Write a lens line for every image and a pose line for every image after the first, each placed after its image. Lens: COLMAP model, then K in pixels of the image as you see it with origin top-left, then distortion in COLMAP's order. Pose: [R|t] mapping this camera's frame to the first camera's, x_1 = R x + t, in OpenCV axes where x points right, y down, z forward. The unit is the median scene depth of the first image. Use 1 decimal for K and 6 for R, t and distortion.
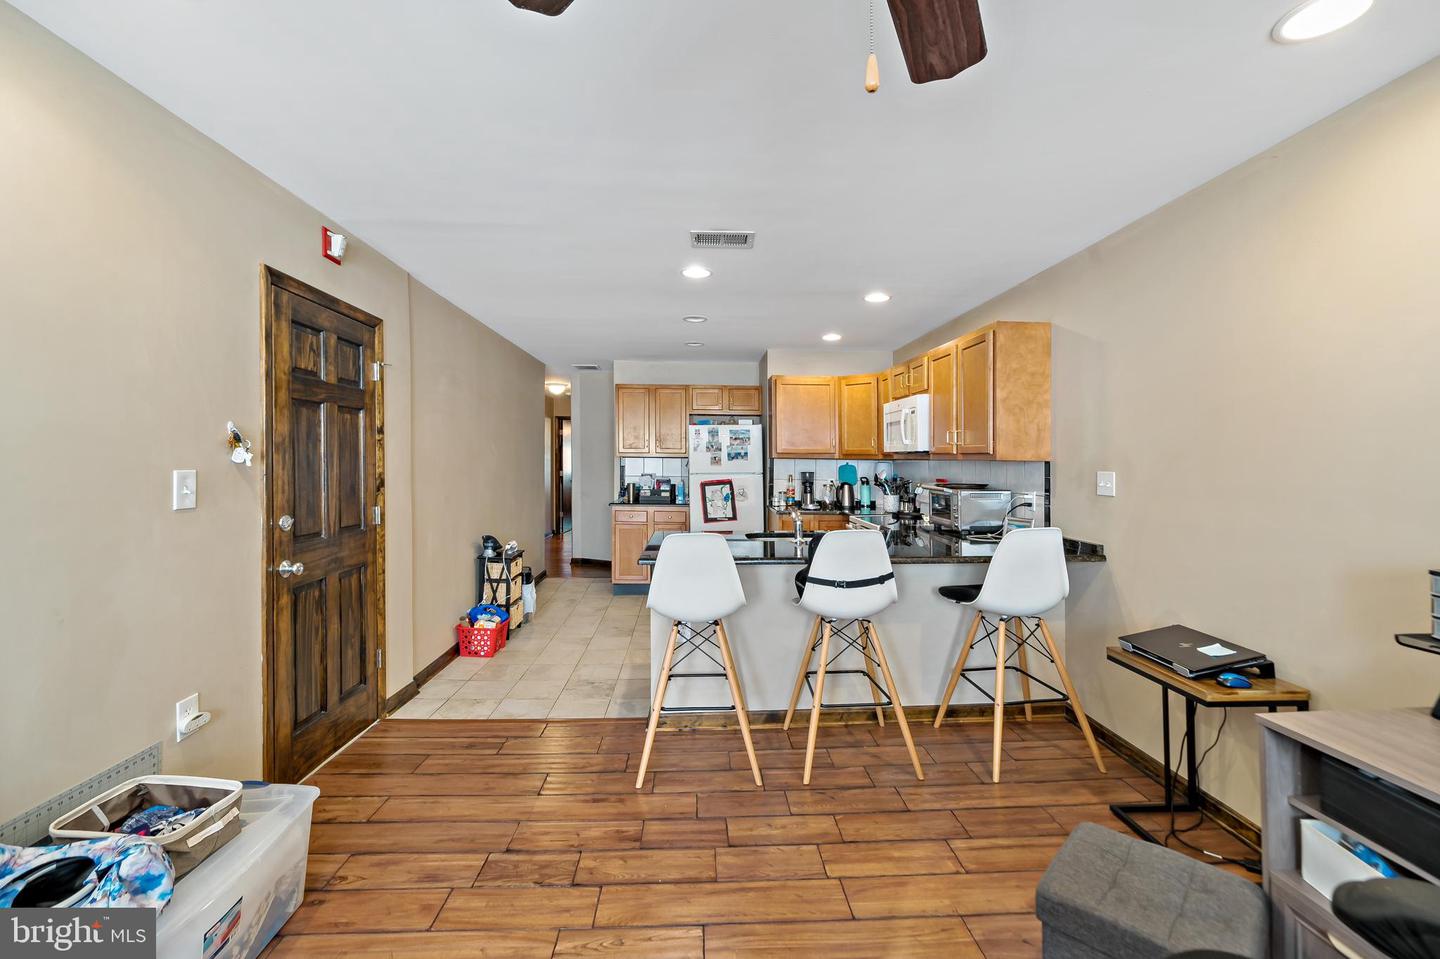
lens RADIAL K [[613.9, 0, 722.0], [0, 613.9, 473.7], [0, 0, 1]] dist [-0.000246, 0.000032]
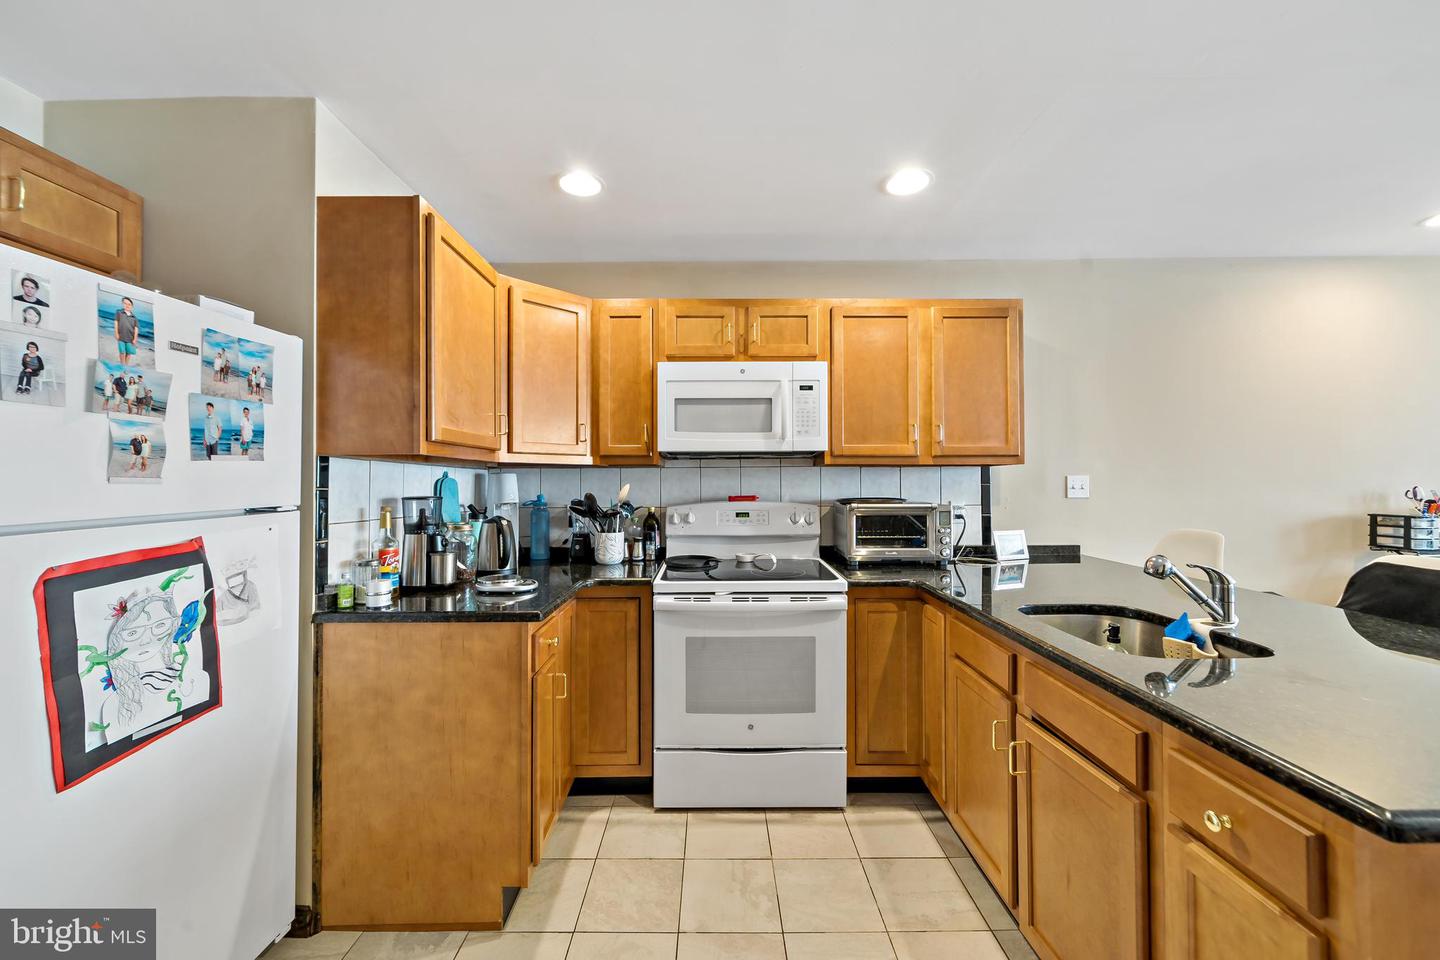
lens RADIAL K [[554.7, 0, 720.0], [0, 554.7, 480.0], [0, 0, 1]] dist [0.000090, -0.000181]
pose [[0.044913, -0.001956, 0.998989, -0.197106], [0.030530, 0.999534, 0.000585, -0.007962], [-0.998524, 0.030473, 0.044951, 0.833997]]
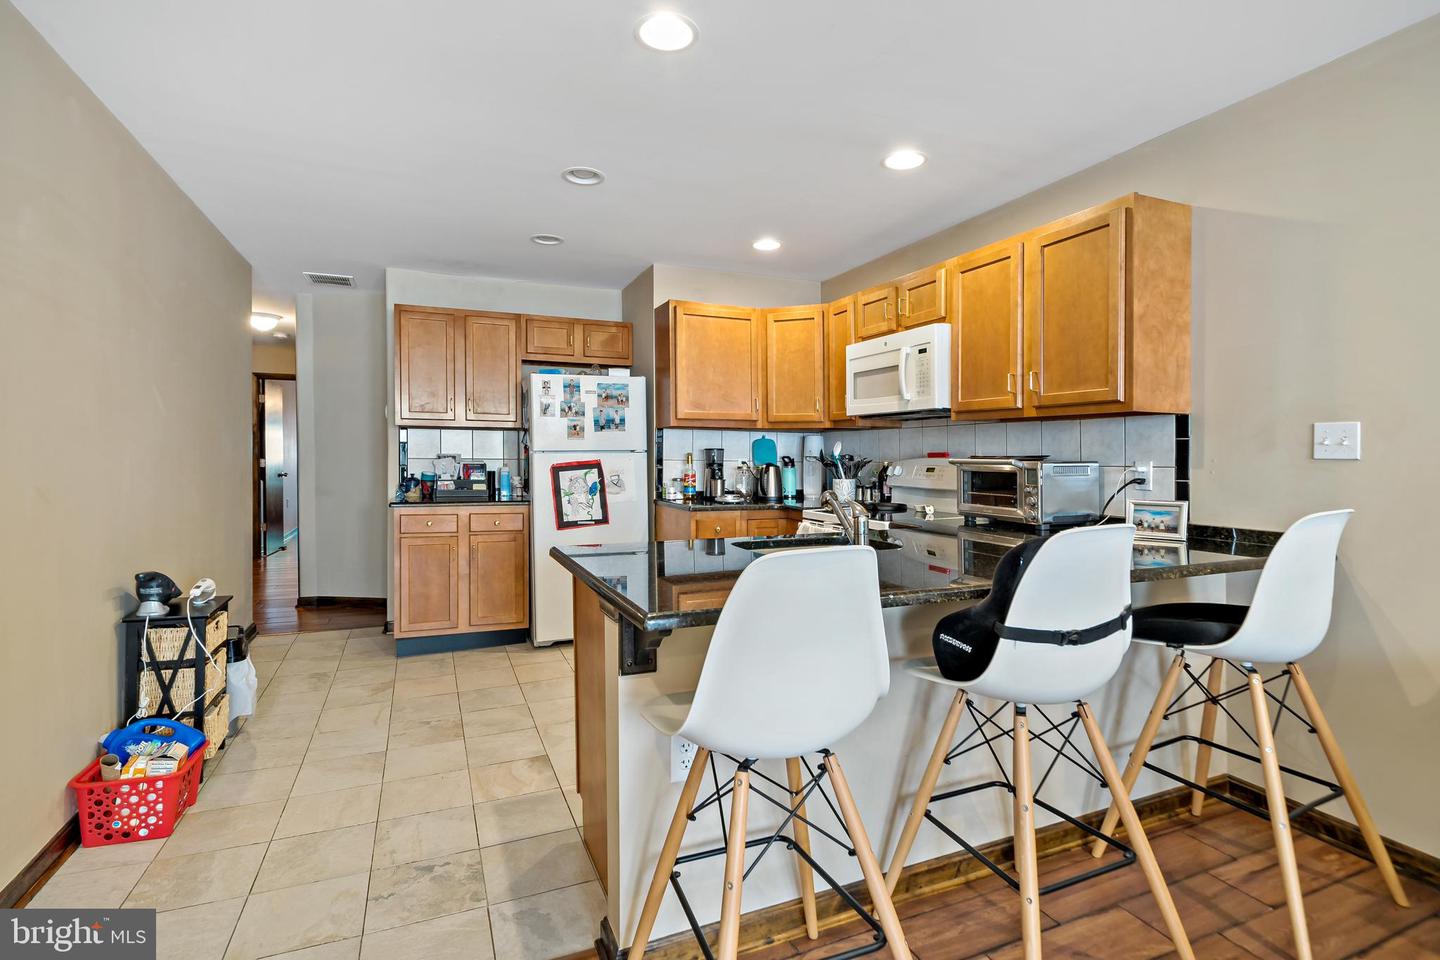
lens RADIAL K [[704.7, 0, 720.1], [0, 704.7, 468.6], [0, 0, 1]] dist [-0.000400, -0.001093]
pose [[0.939044, -0.009847, 0.343655, -0.126732], [0.010633, 0.999943, -0.000402, 0.020526], [-0.343631, 0.004031, 0.939096, 0.277112]]
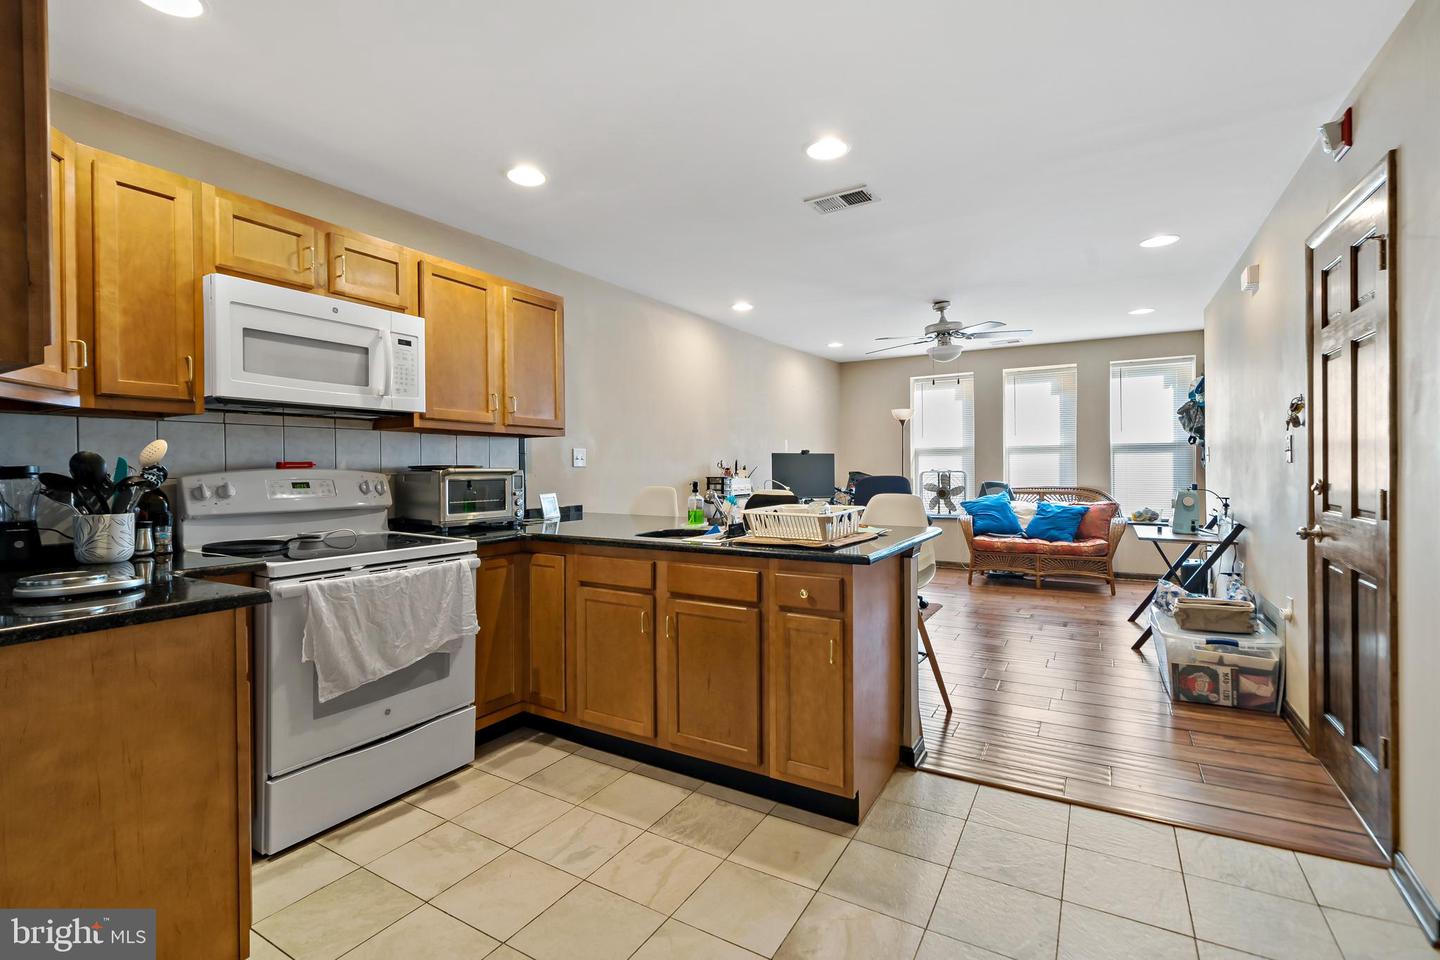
lens RADIAL K [[650.8, 0, 720.0], [0, 650.8, 480.0], [0, 0, 1]] dist [0.000547, -0.000092]
pose [[-0.837445, -0.008938, 0.546449, -0.208347], [0.016634, 0.998986, 0.041831, 0.005523], [-0.546268, 0.044121, -0.836447, 1.059238]]
